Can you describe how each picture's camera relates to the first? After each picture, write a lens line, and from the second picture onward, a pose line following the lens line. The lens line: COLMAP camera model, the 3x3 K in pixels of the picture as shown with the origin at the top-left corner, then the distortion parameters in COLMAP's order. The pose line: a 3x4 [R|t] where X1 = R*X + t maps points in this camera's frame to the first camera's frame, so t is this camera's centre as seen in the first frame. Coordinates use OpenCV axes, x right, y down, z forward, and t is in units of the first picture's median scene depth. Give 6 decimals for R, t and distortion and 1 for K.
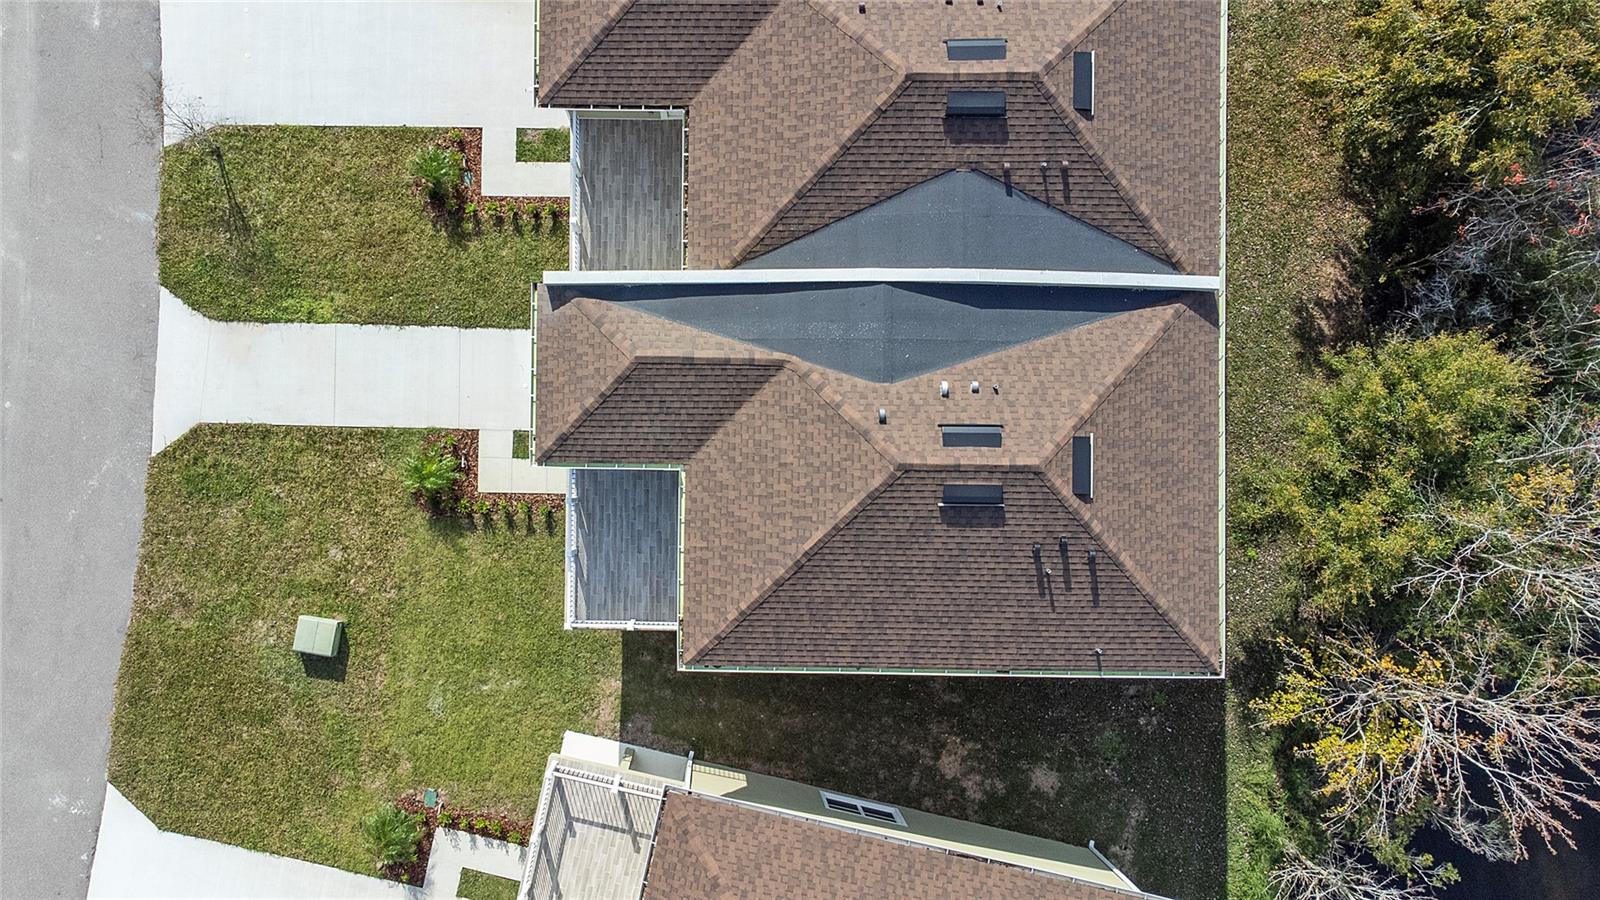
lens RADIAL K [[1247.7, 0, 699.2], [0, 1247.7, 446.4], [0, 0, 1]] dist [0.048171, 0.002558]
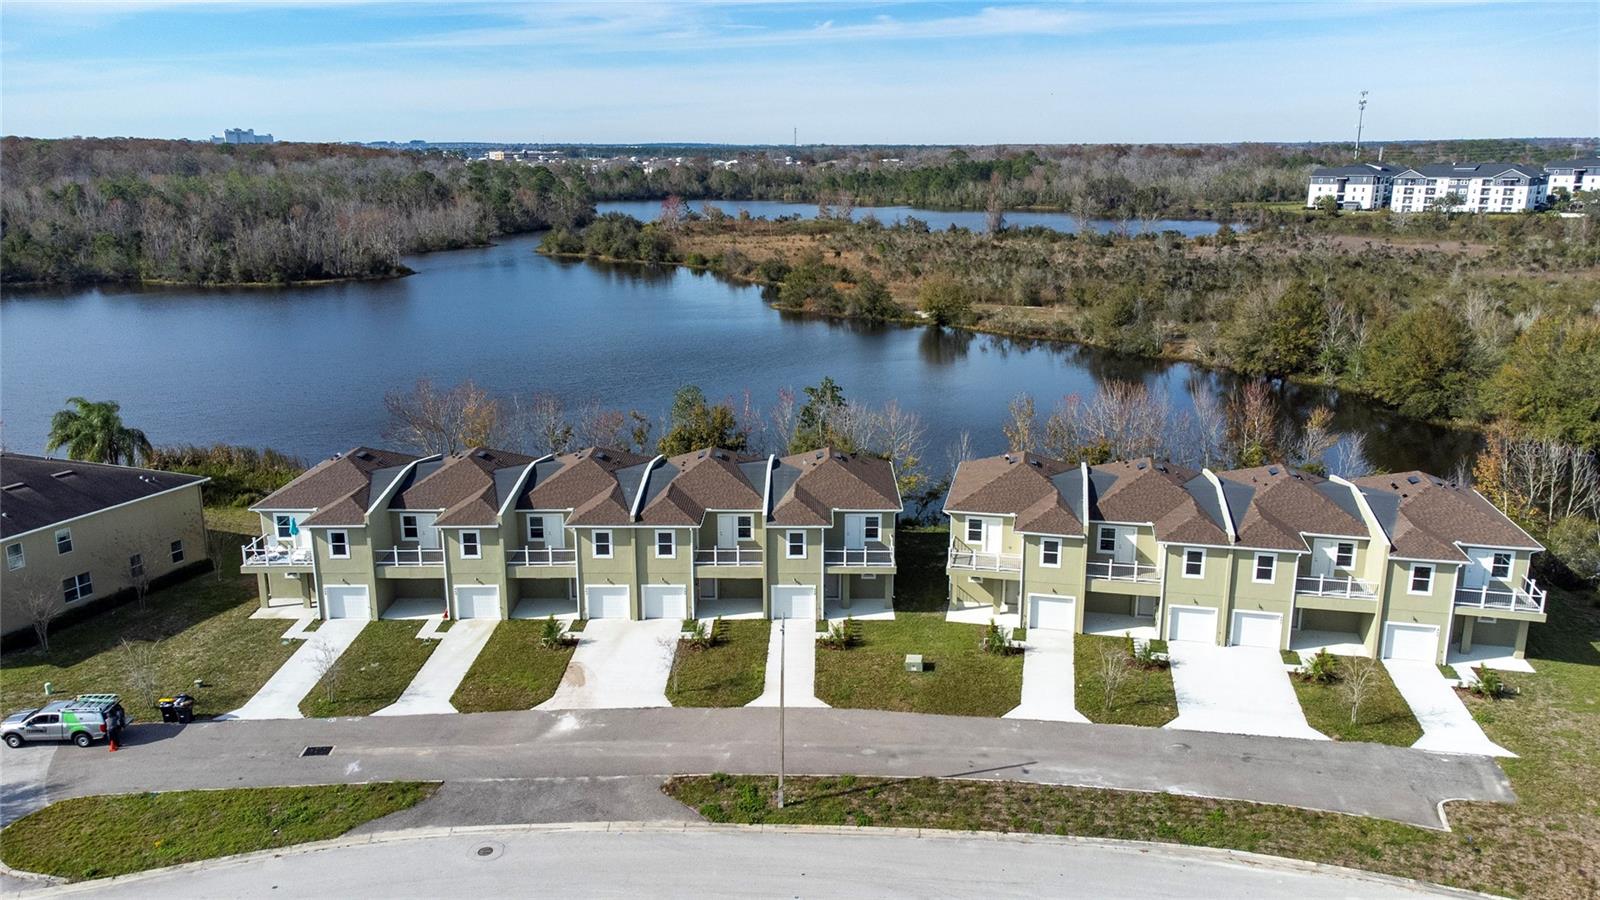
lens RADIAL K [[1184.4, 0, 795.9], [0, 1184.4, 459.8], [0, 0, 1]] dist [0.048095, 0.017687]
pose [[0.002238, -0.252183, 0.967677, -2.324592], [0.999658, 0.025774, 0.004404, -0.071856], [-0.026051, 0.967336, 0.252155, 0.184171]]
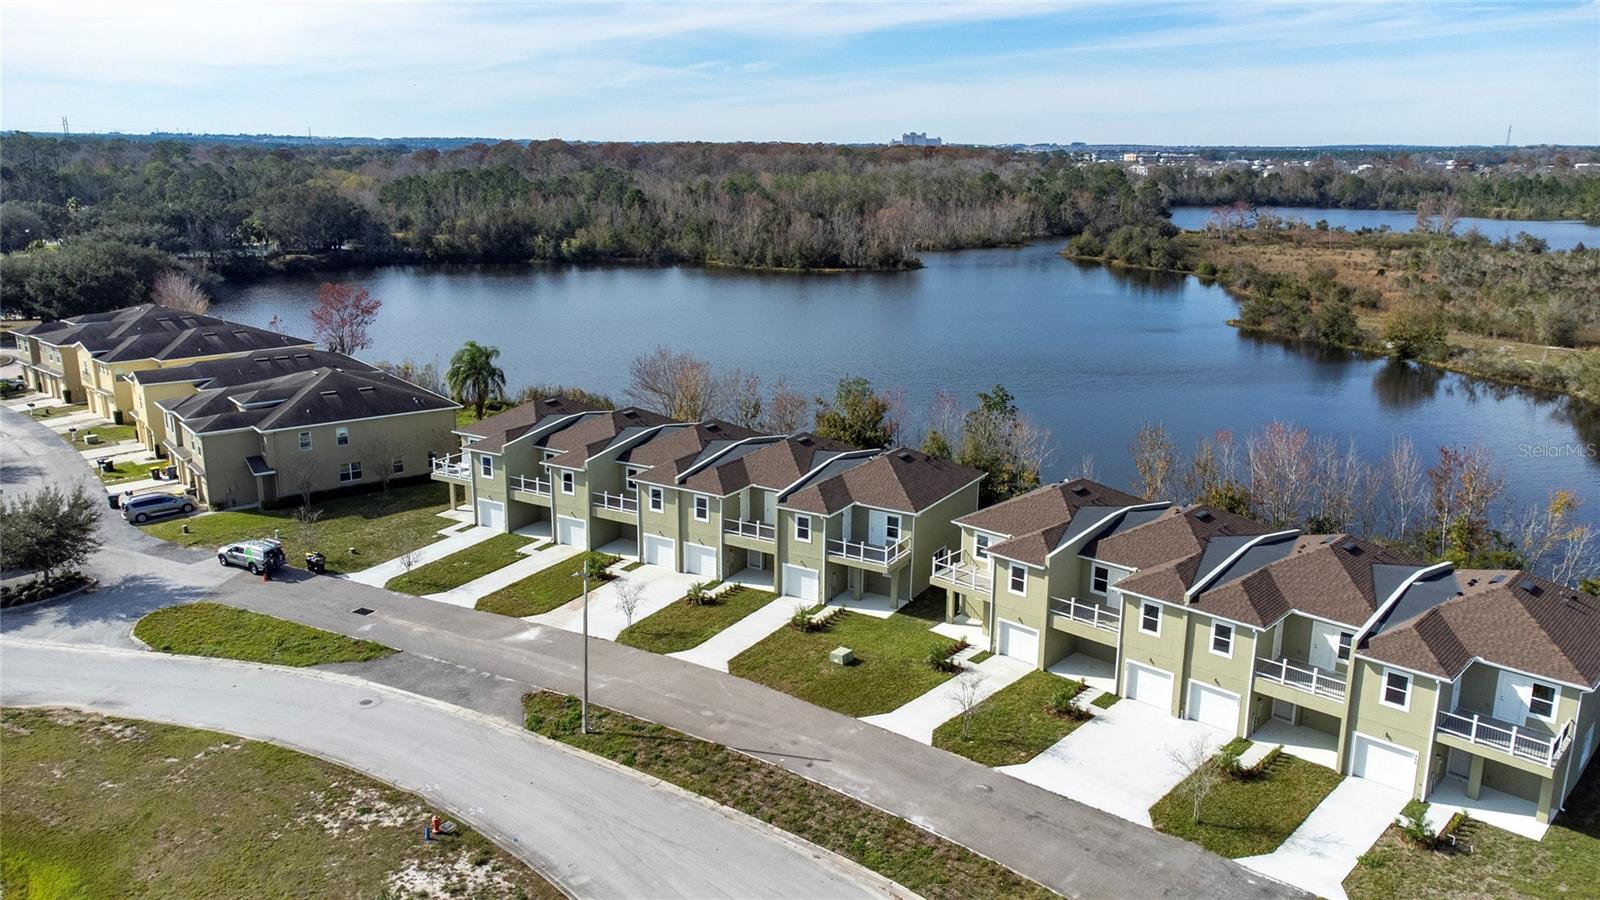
lens RADIAL K [[1184.4, 0, 795.9], [0, 1184.4, 459.8], [0, 0, 1]] dist [0.048095, 0.017687]
pose [[0.504691, -0.212611, 0.836710, -2.147634], [0.862531, 0.165081, -0.478318, 1.088707], [-0.036429, 0.963091, 0.266699, 0.139711]]
